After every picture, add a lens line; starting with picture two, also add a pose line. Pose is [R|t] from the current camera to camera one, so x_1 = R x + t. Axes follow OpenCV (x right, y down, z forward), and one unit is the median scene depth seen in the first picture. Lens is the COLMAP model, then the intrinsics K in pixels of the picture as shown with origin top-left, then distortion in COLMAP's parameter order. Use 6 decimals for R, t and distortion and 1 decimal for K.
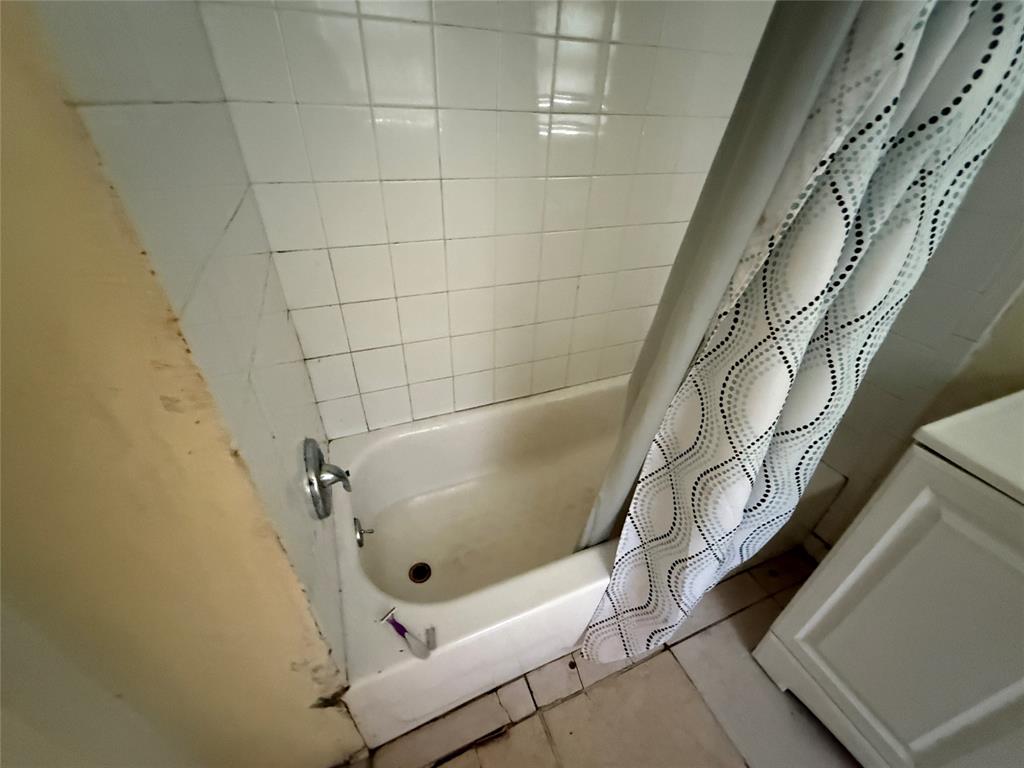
lens RADIAL K [[408.1, 0, 510.4], [0, 408.1, 383.3], [0, 0, 1]] dist [-0.002132, 0.000756]
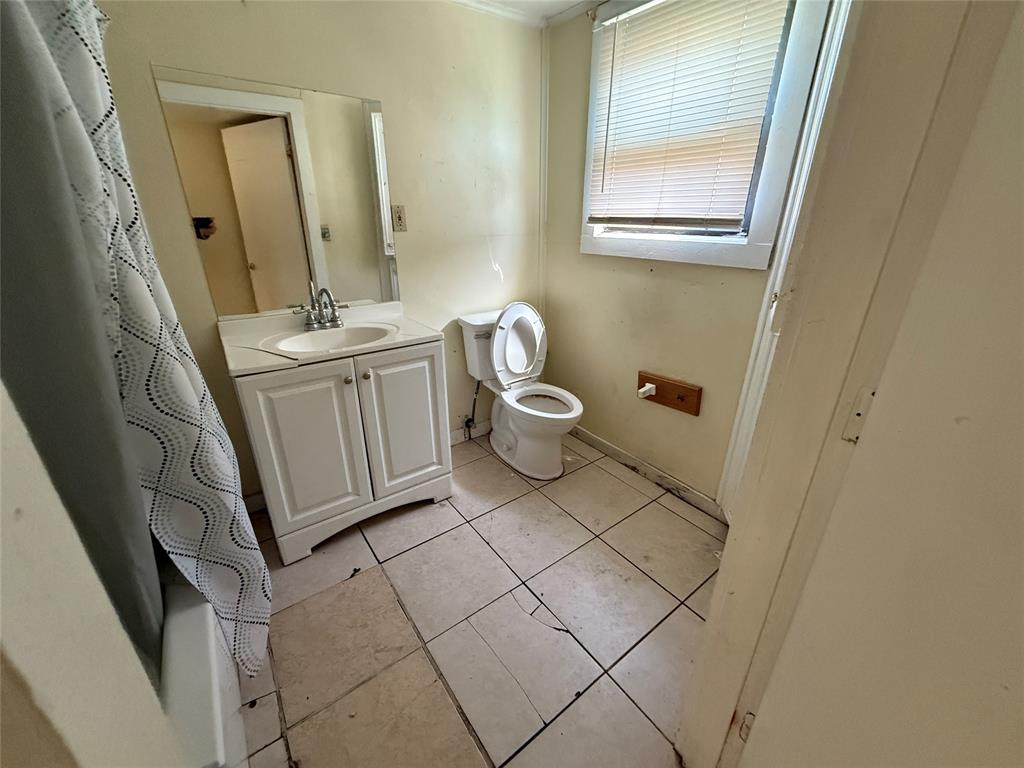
lens RADIAL K [[408.1, 0, 509.4], [0, 408.1, 384.3], [0, 0, 1]] dist [-0.002132, 0.000756]
pose [[-0.242358, -0.397618, 0.884965, -0.938945], [0.530738, 0.709233, 0.464010, -0.027841], [-0.812145, 0.582141, 0.039142, -0.062278]]
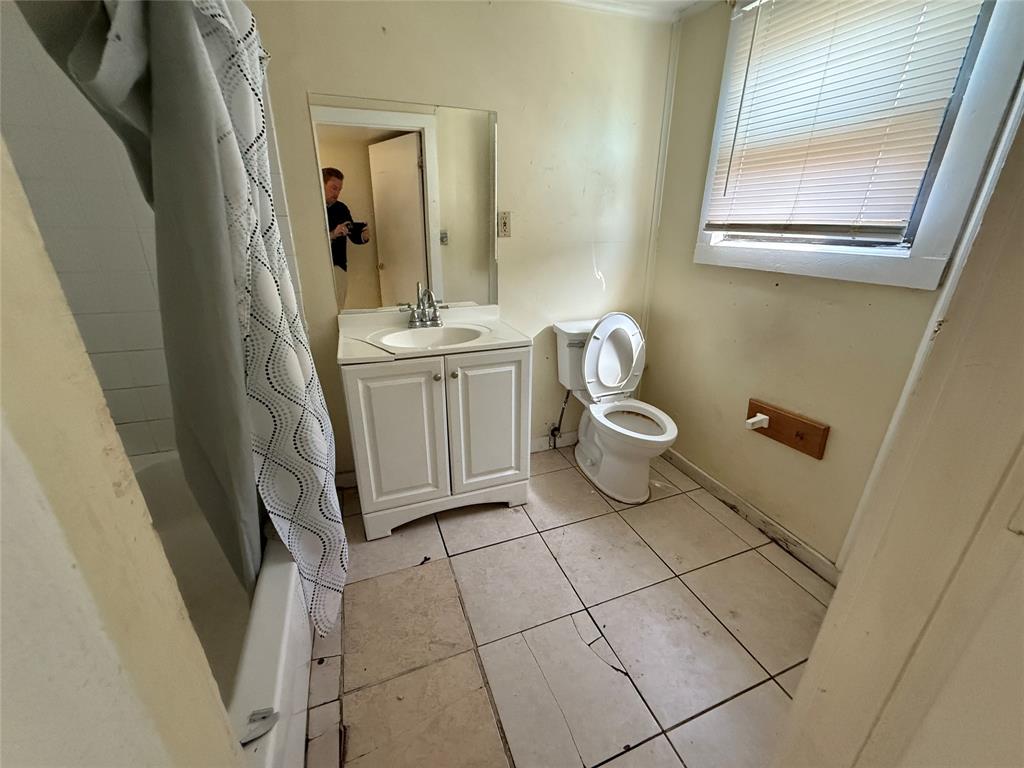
lens RADIAL K [[408.1, 0, 508.5], [0, 408.1, 384.0], [0, 0, 1]] dist [-0.002132, 0.000756]
pose [[0.028960, -0.397122, 0.917309, -0.898254], [0.552338, 0.771224, 0.316442, 0.033484], [-0.833117, 0.497501, 0.241681, -0.154717]]
